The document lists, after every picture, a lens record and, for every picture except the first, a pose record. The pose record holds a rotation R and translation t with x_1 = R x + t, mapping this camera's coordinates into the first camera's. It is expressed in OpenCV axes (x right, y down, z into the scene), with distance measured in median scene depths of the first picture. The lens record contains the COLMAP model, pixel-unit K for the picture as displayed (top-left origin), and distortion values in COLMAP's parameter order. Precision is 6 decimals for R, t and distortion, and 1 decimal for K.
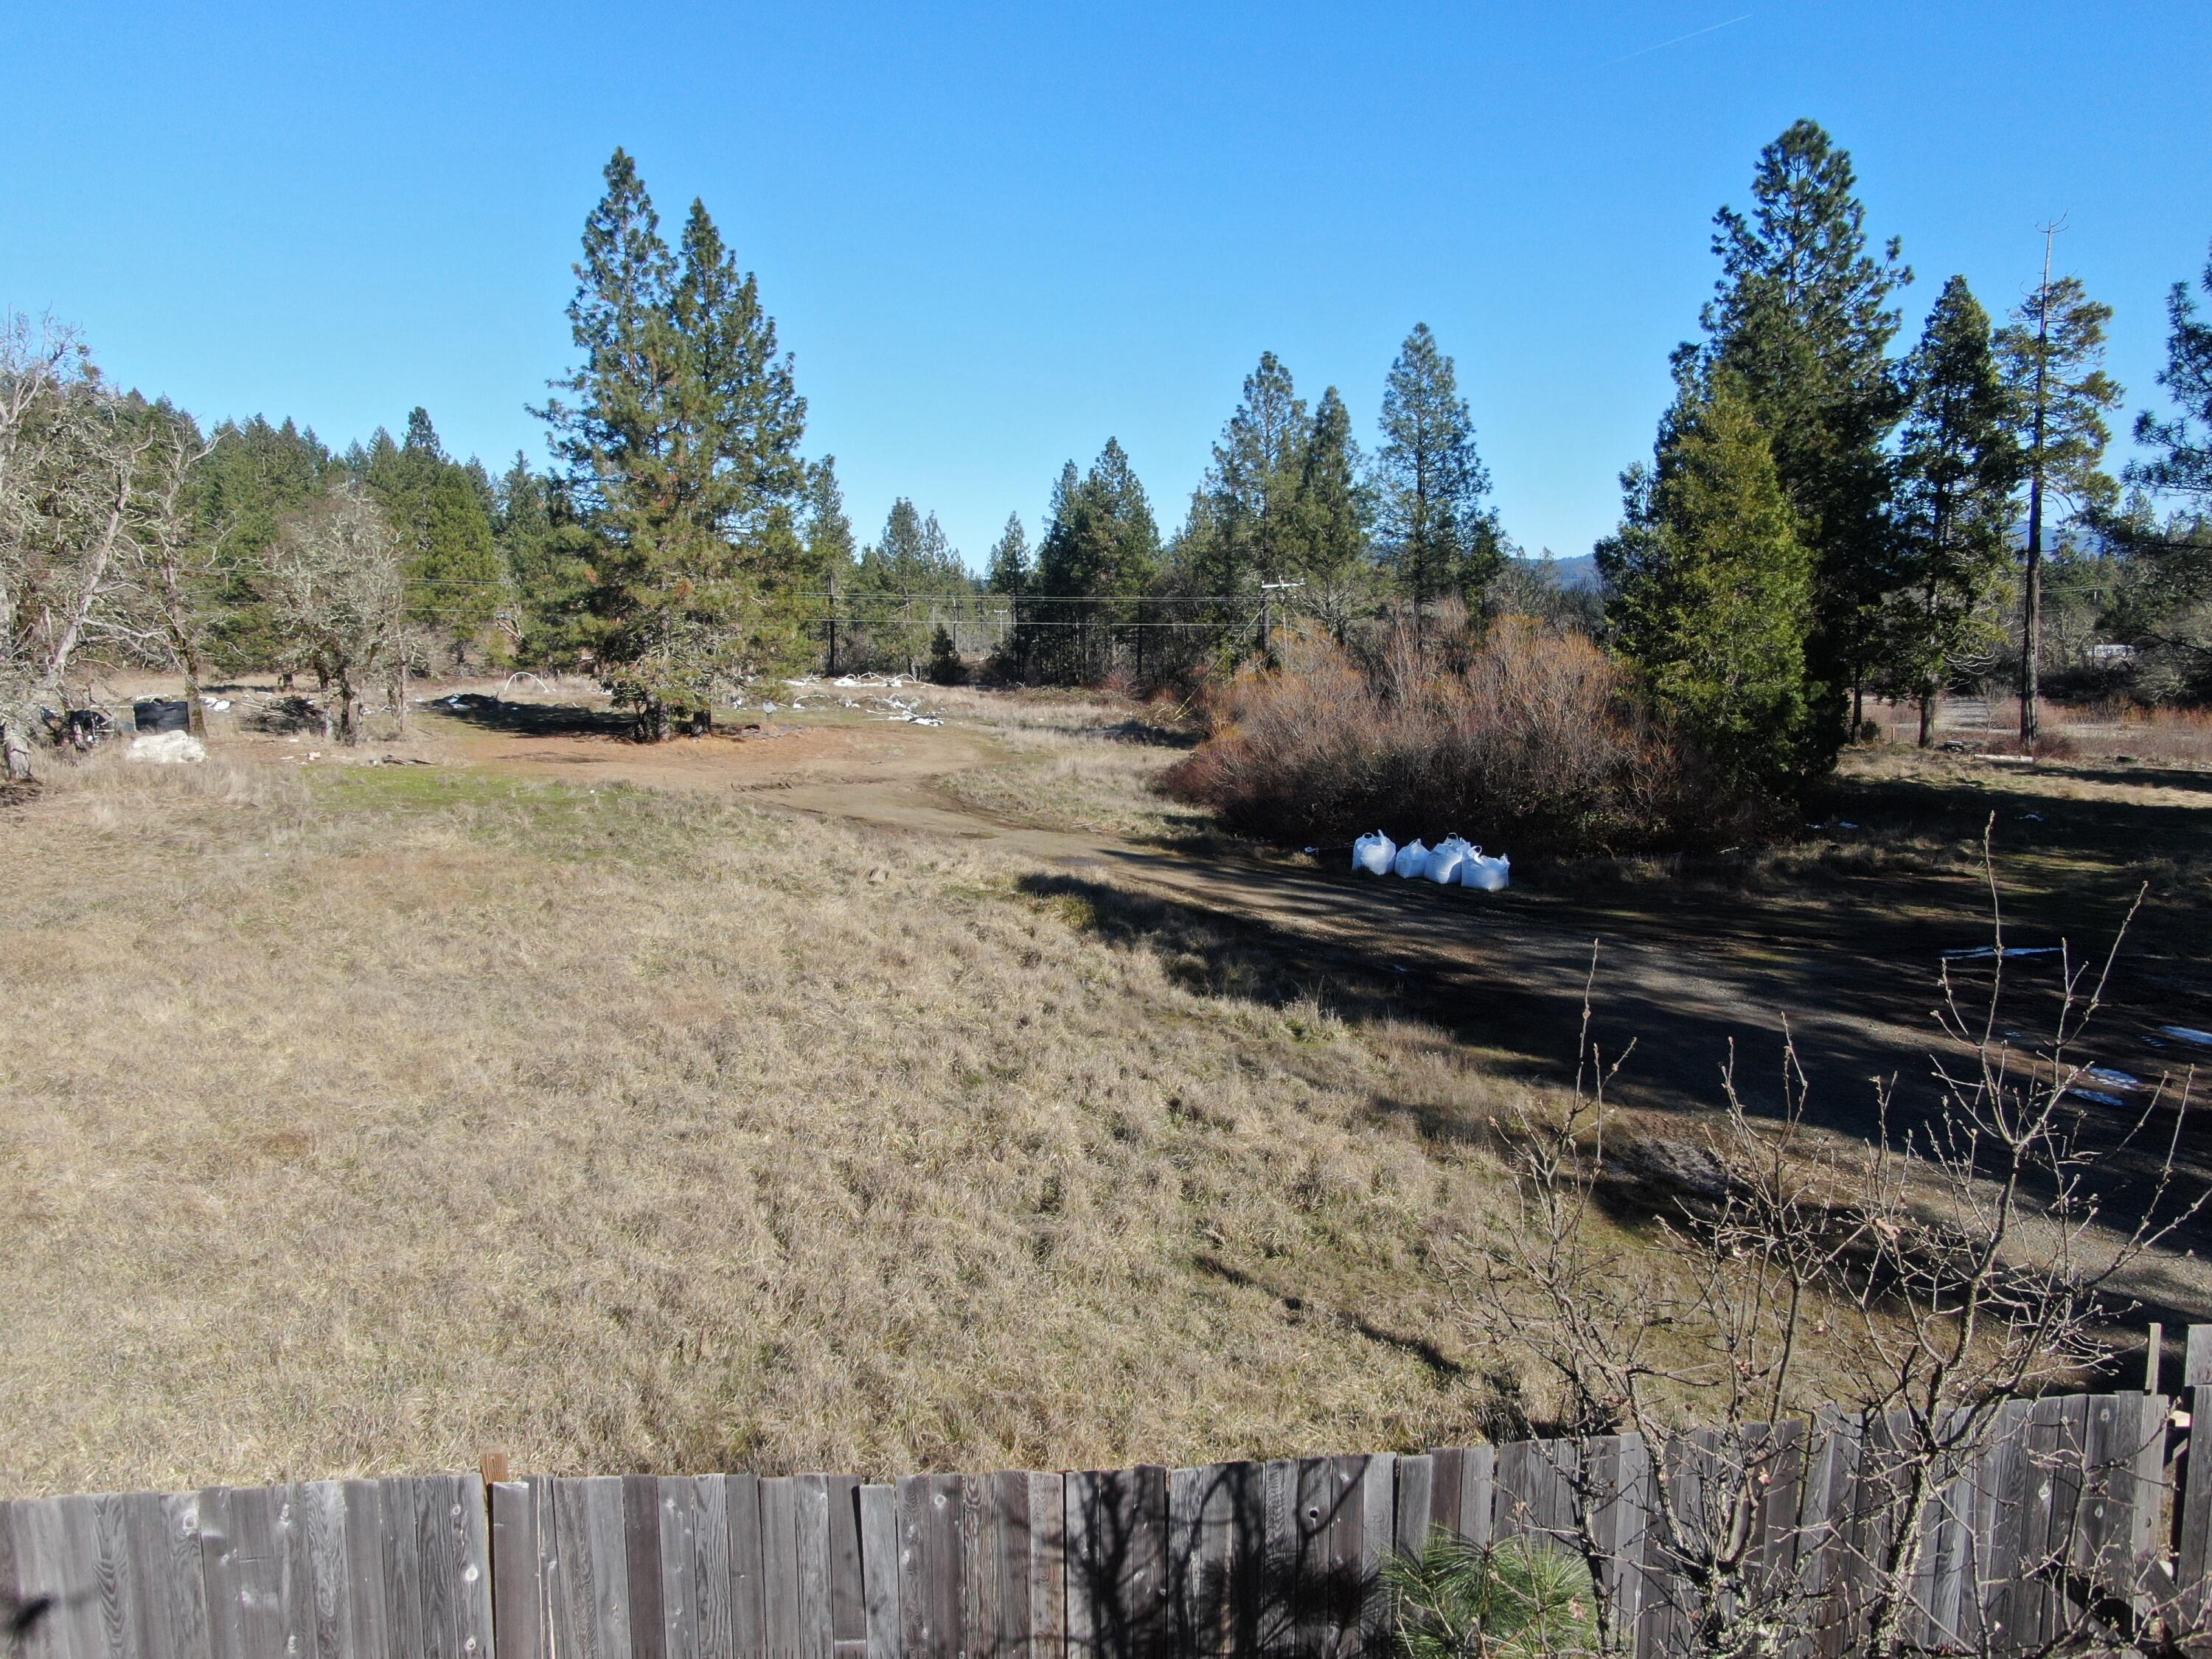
lens RADIAL K [[1637.0, 0, 1106.0], [0, 1637.0, 829.5], [0, 0, 1]] dist [-0.000805, -0.002035]
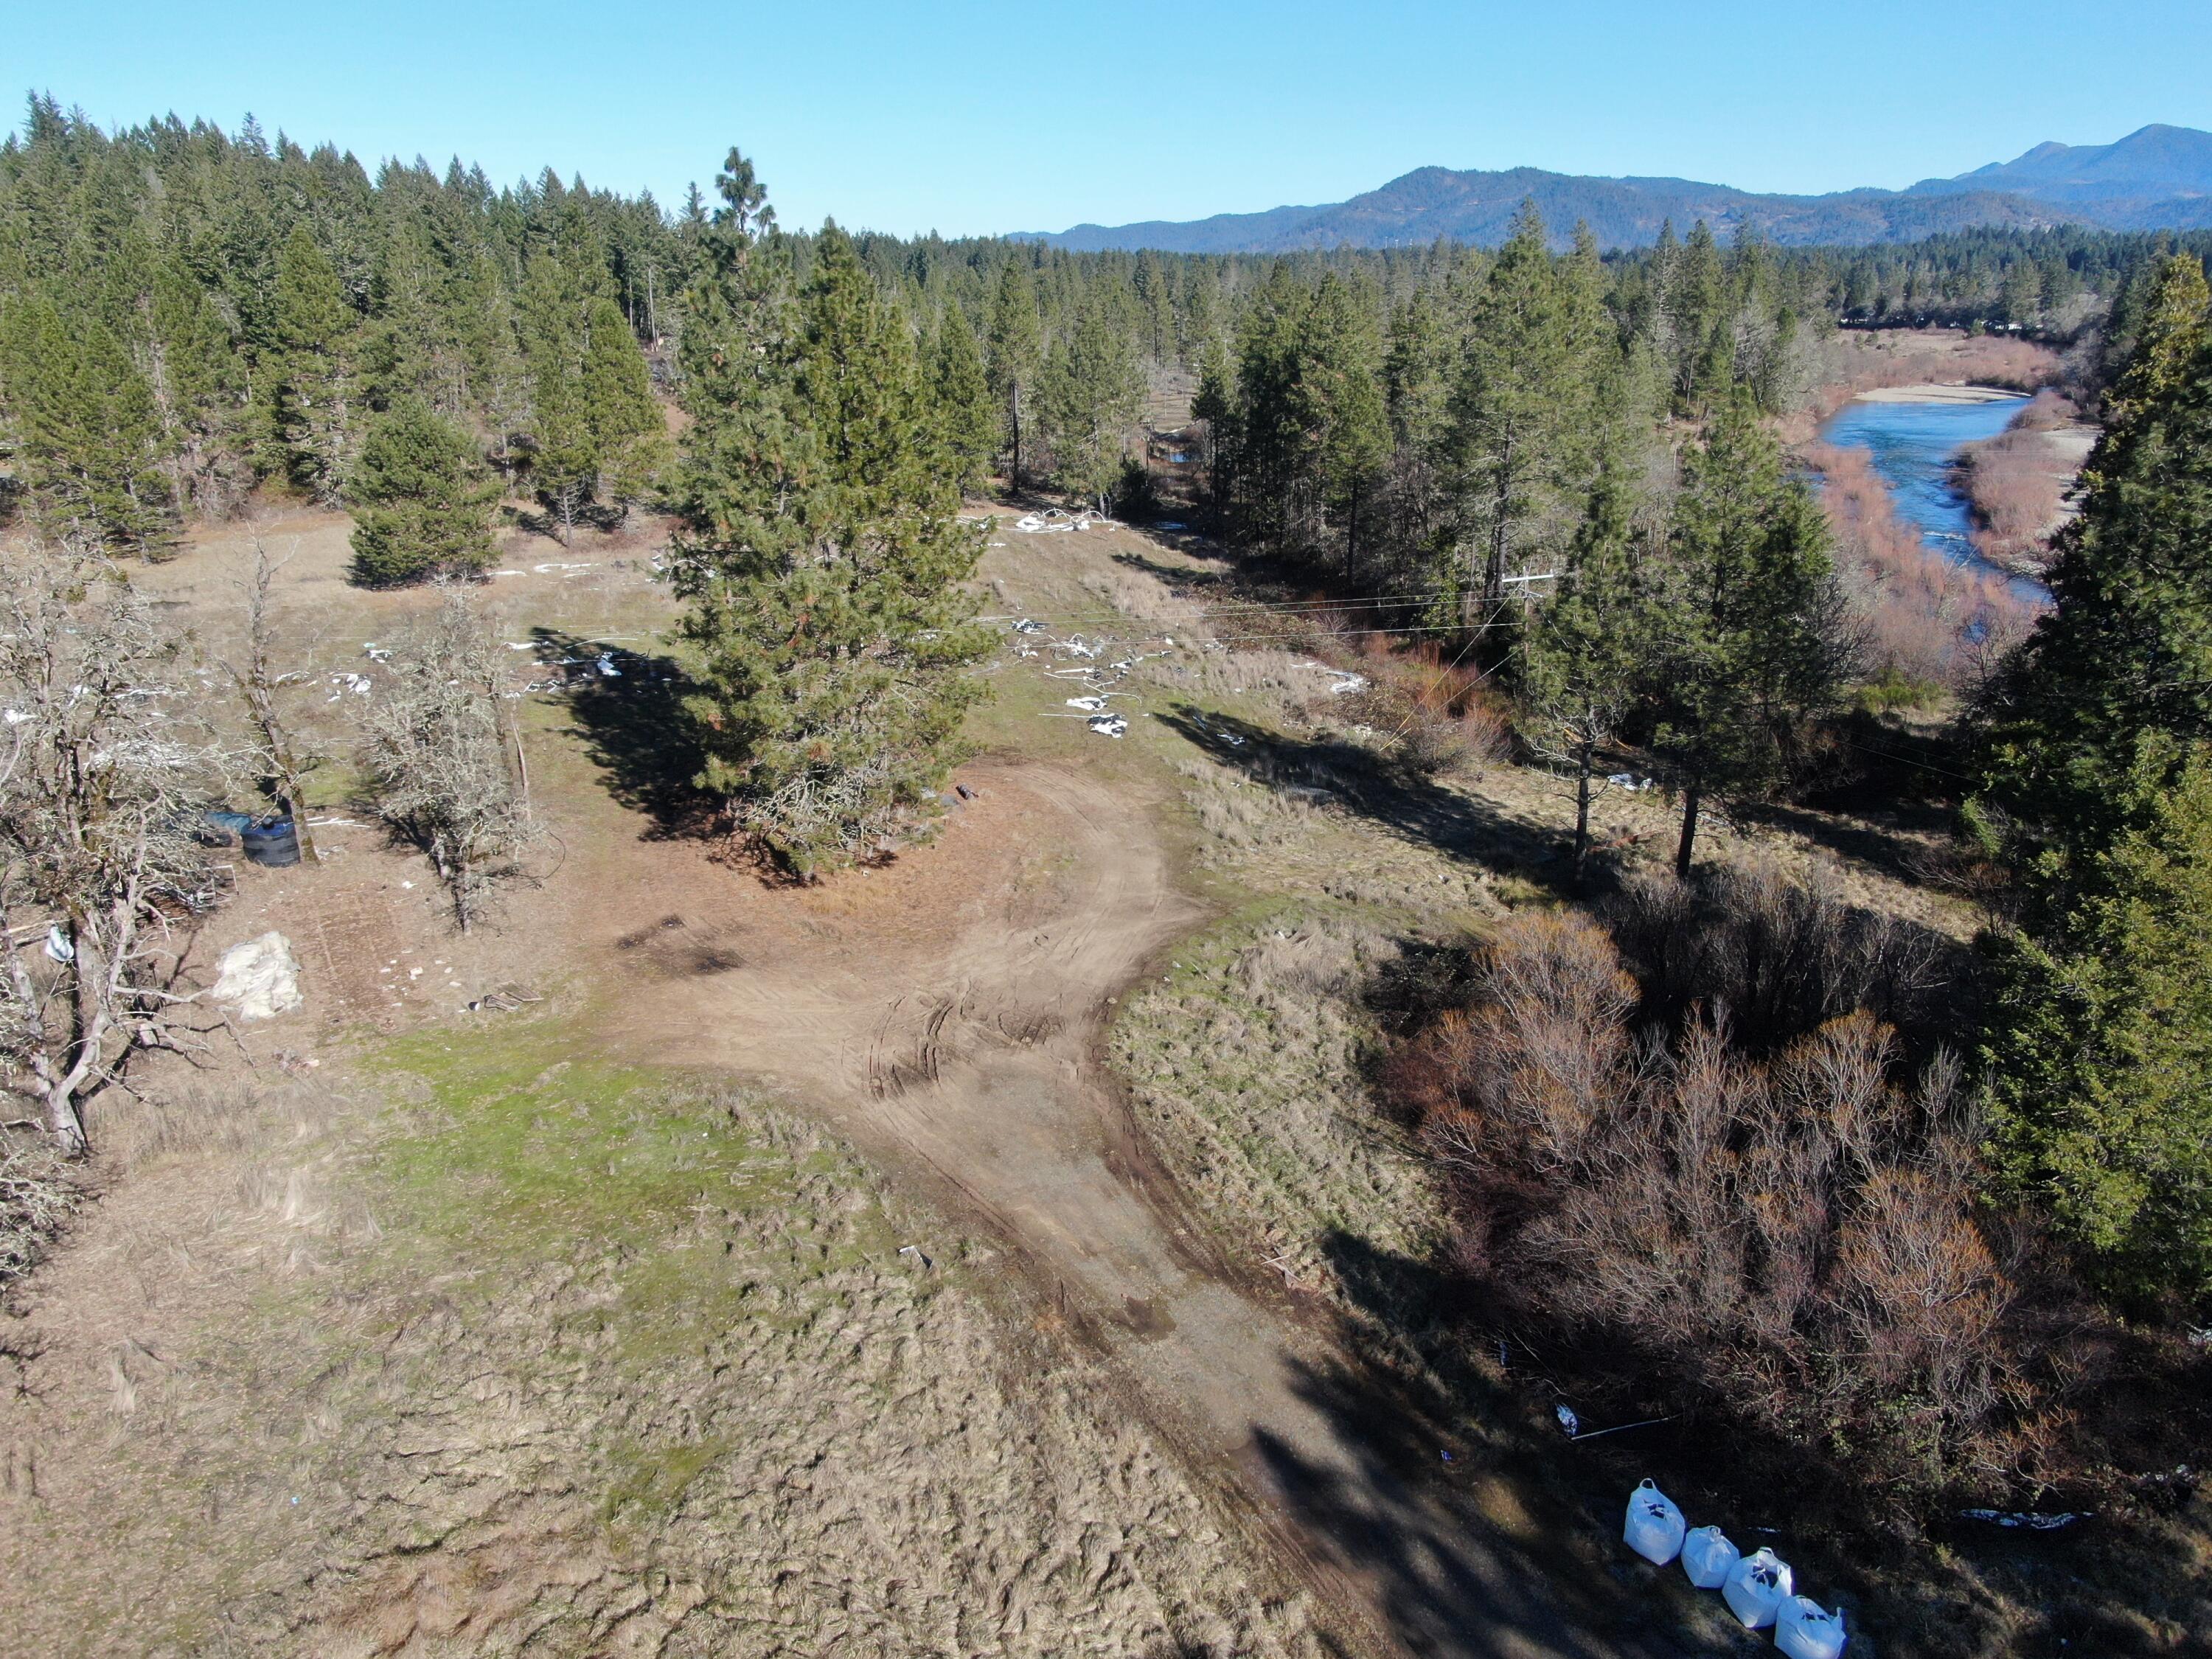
lens RADIAL K [[1626.0, 0, 1106.0], [0, 1626.0, 829.5], [0, 0, 1]] dist [0.001478, 0.000928]
pose [[0.992788, 0.034588, -0.114788, -0.009327], [-0.009404, 0.976996, 0.213052, -0.263016], [0.119516, -0.210436, 0.970275, 0.168594]]
